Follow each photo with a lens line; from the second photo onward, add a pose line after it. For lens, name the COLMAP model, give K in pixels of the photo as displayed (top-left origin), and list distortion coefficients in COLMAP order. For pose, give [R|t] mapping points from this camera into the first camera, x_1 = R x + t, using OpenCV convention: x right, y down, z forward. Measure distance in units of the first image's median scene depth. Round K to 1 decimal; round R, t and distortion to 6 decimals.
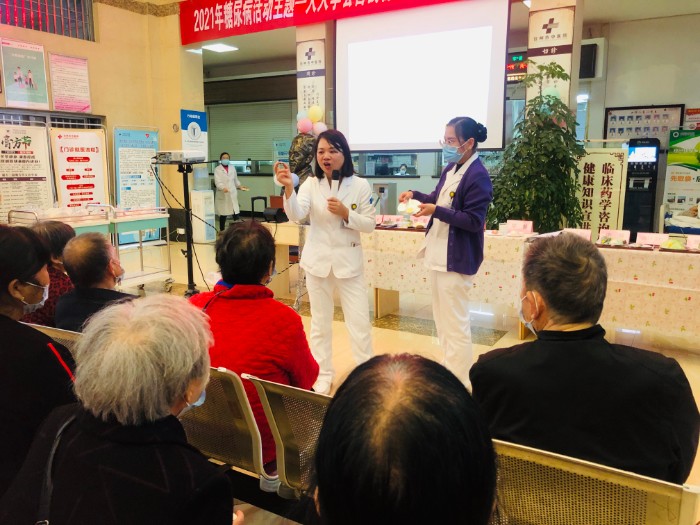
lens RADIAL K [[582.7, 0, 350.0], [0, 582.7, 262.5], [0, 0, 1]] dist [0.024522, -0.000539]
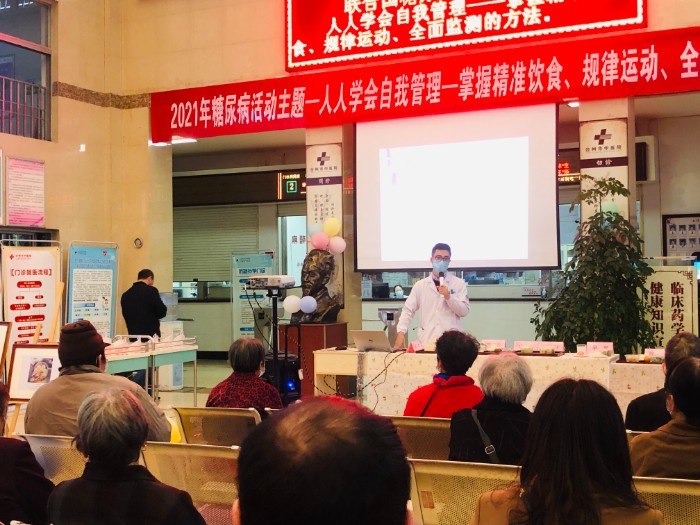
lens RADIAL K [[949.9, 0, 350.0], [0, 949.9, 262.5], [0, 0, 1]] dist [0.309660, -1.263049]
pose [[0.994678, -0.009133, 0.102627, -0.172724], [0.028065, 0.982416, -0.184585, 0.049799], [-0.099137, 0.186483, 0.977444, -0.334877]]
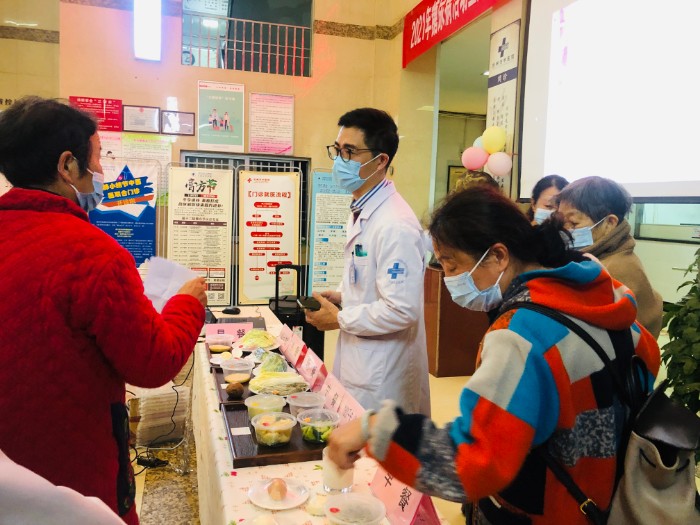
lens RADIAL K [[582.7, 0, 350.0], [0, 582.7, 262.5], [0, 0, 1]] dist [0.024522, -0.000539]
pose [[0.726089, 0.088785, -0.681845, 0.263028], [-0.150153, 0.988170, -0.031224, -0.081232], [0.671006, 0.125053, 0.730830, 0.450849]]
